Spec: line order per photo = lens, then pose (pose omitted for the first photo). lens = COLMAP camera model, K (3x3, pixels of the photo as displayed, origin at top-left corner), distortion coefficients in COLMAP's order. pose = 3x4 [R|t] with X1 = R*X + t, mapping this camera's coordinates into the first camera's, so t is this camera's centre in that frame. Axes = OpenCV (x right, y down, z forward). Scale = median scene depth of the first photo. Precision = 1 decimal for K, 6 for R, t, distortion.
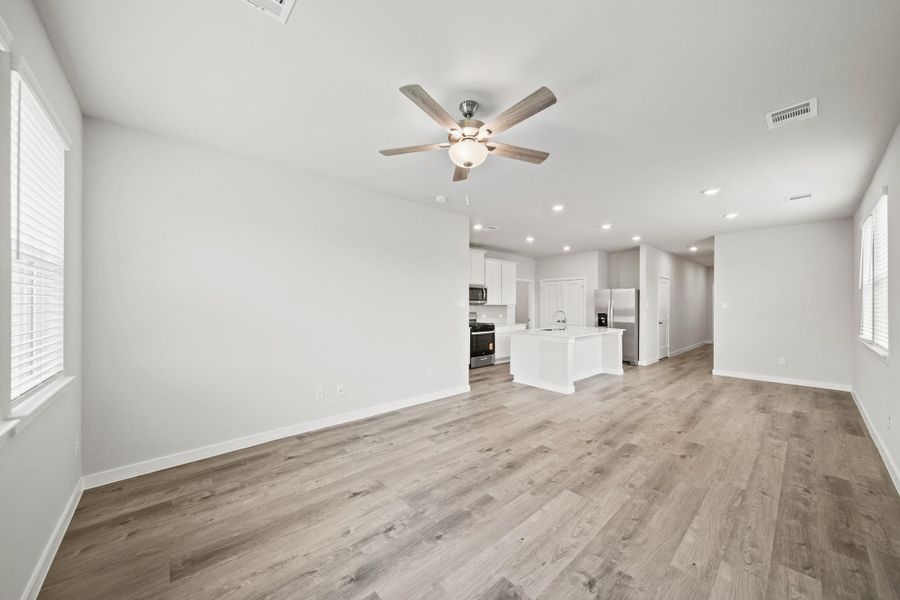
lens RADIAL K [[316.5, 0, 450.0], [0, 316.5, 300.0], [0, 0, 1]] dist [0.003209, 0.000094]
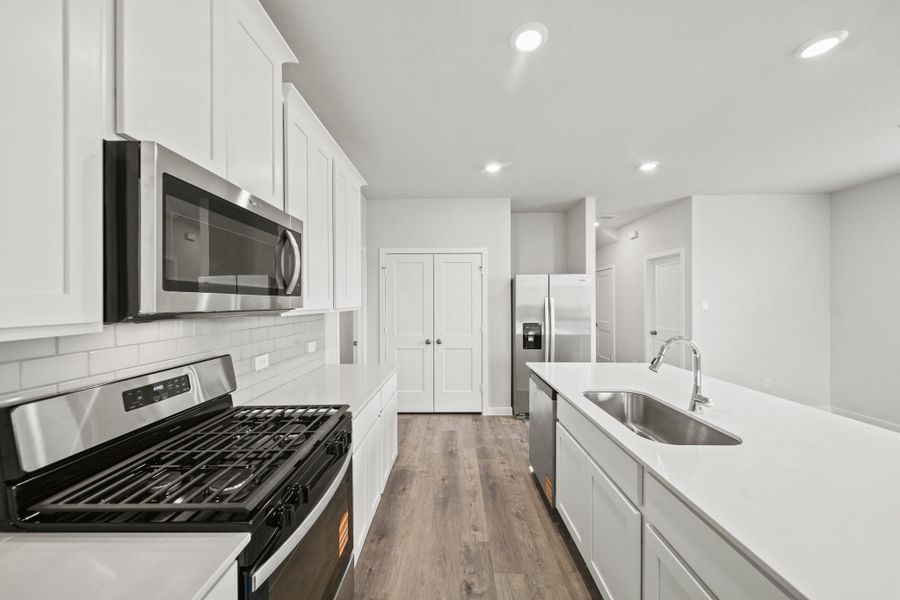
lens RADIAL K [[316.5, 0, 450.0], [0, 316.5, 300.0], [0, 0, 1]] dist [0.003209, 0.000094]
pose [[0.669538, -0.002420, 0.742773, 0.070359], [-0.004870, 0.999959, 0.007647, 0.008406], [-0.742761, -0.008737, 0.669499, 1.864366]]
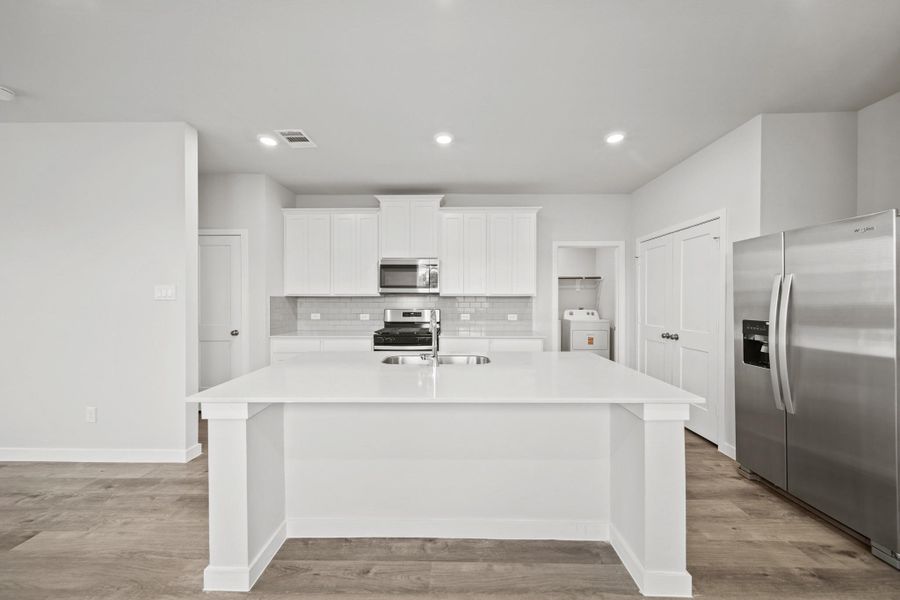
lens RADIAL K [[316.5, 0, 450.0], [0, 316.5, 300.0], [0, 0, 1]] dist [0.003209, 0.000094]
pose [[0.730693, -0.004831, -0.682689, 1.156250], [0.014628, 0.999856, 0.008582, 0.041928], [0.682549, -0.016258, 0.730659, 1.459359]]
